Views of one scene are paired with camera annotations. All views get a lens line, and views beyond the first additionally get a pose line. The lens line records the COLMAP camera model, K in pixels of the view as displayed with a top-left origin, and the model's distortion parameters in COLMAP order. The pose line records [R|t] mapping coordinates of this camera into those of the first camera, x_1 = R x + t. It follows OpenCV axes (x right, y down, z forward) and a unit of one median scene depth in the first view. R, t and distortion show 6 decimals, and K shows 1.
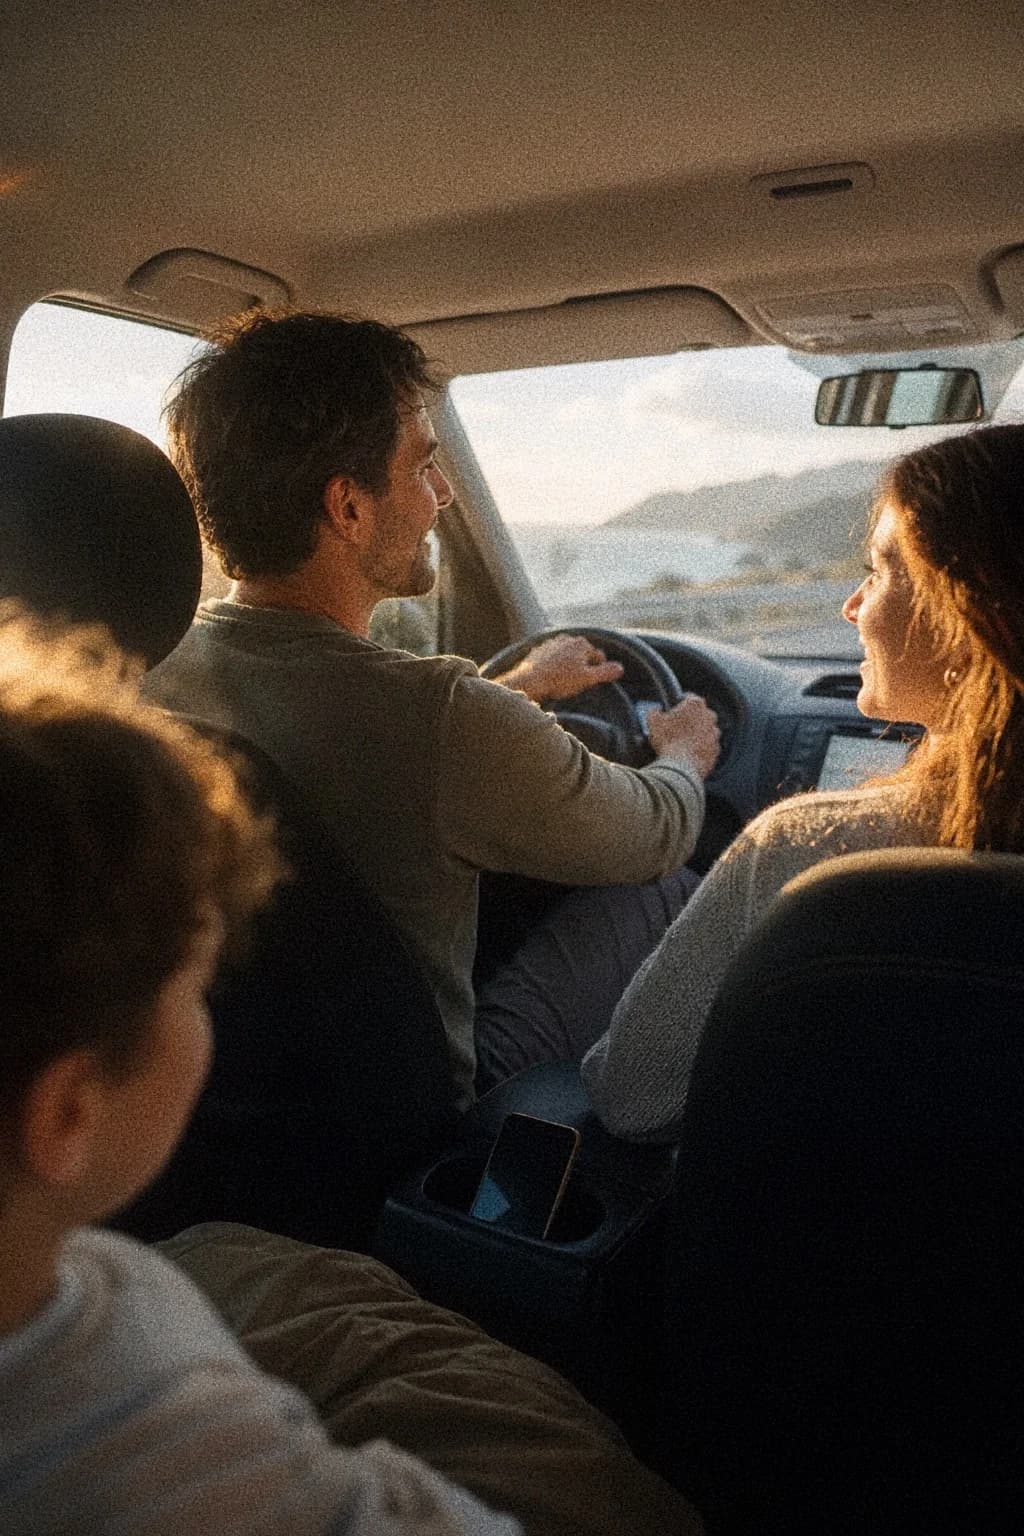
lens RADIAL K [[1272.1, 0, 511.0], [0, 1272.1, 767.9], [0, 0, 1]] dist [-0.001288, -0.000774]
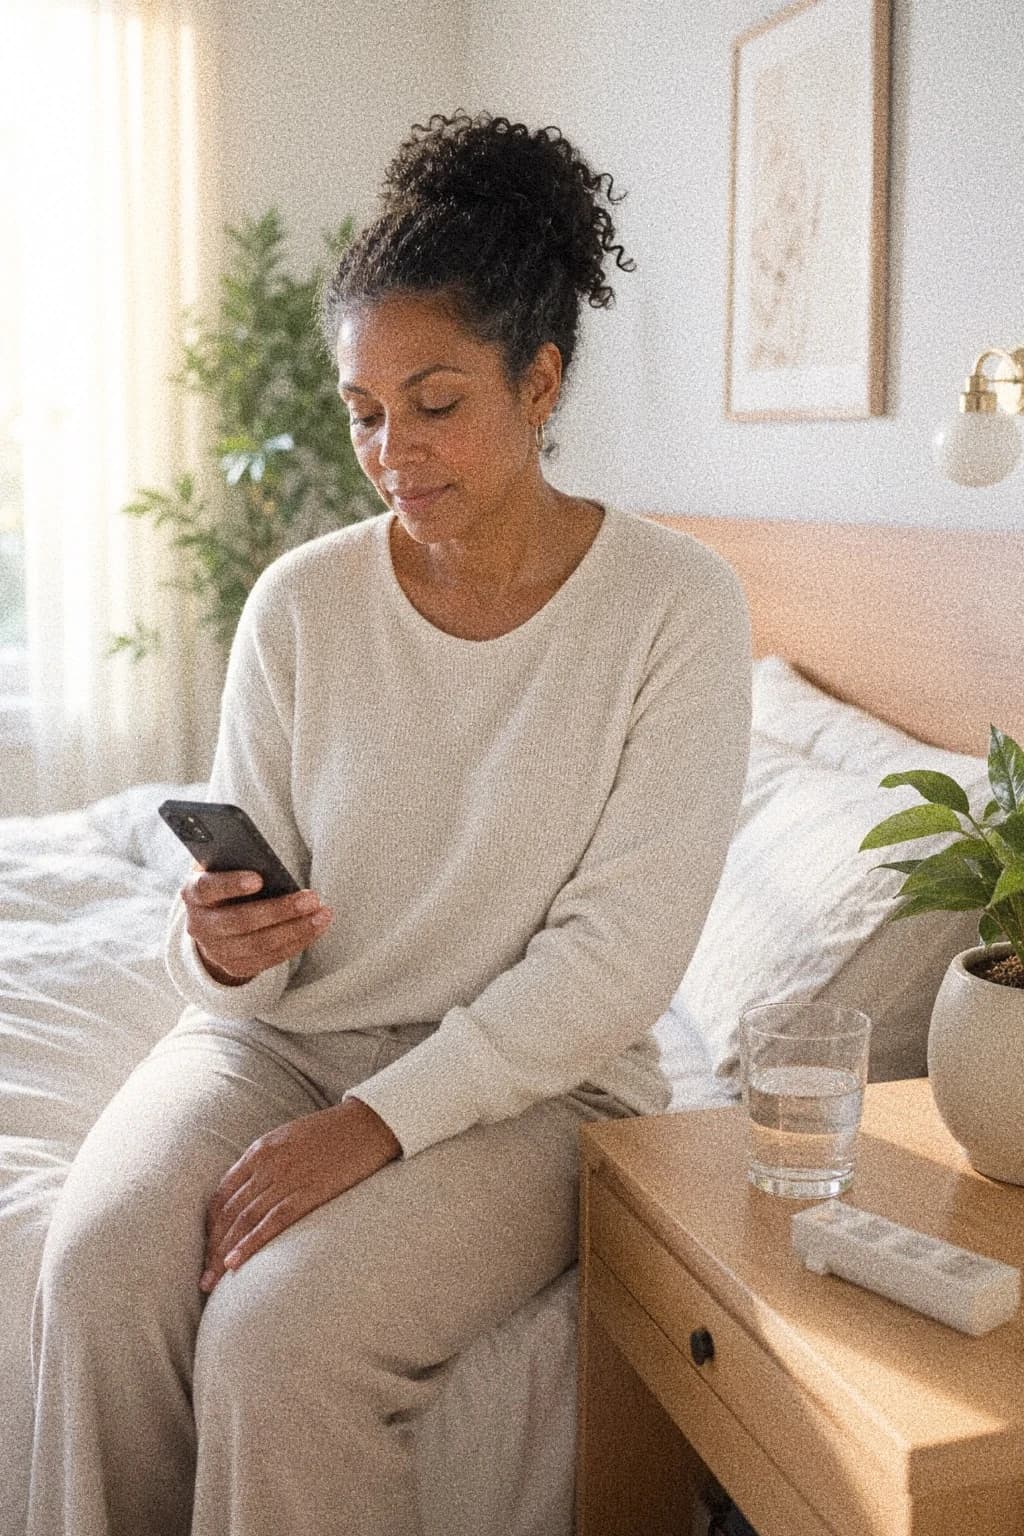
lens RADIAL K [[1272.1, 0, 513.8], [0, 1272.1, 768.0], [0, 0, 1]] dist [-0.001288, -0.000774]
pose [[0.999998, 0.000114, 0.002048, 0.000056], [-0.000113, 1.000000, -0.000816, -0.401873], [-0.002048, 0.000815, 0.999998, -0.000419]]
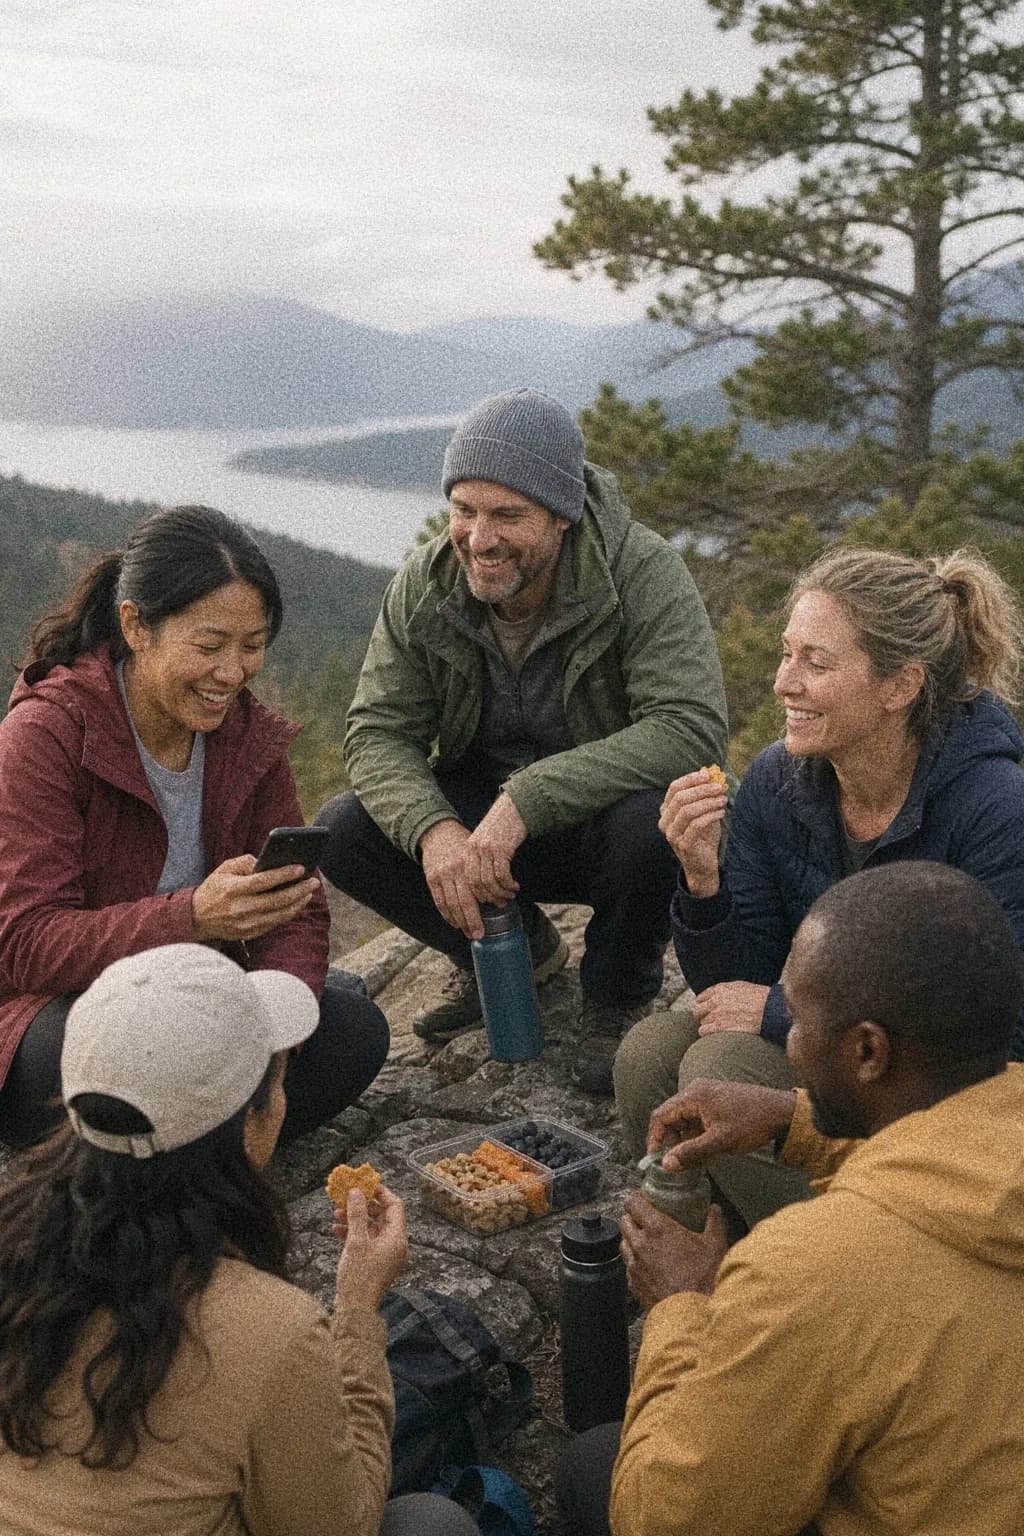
lens RADIAL K [[1272.1, 0, 512.2], [0, 1272.1, 768.1], [0, 0, 1]] dist [-0.001288, -0.000774]
pose [[1.000000, -0.000224, 0.000569, 0.000250], [0.000222, 0.999994, 0.003363, 0.399955], [-0.000570, -0.003363, 0.999994, -0.001124]]
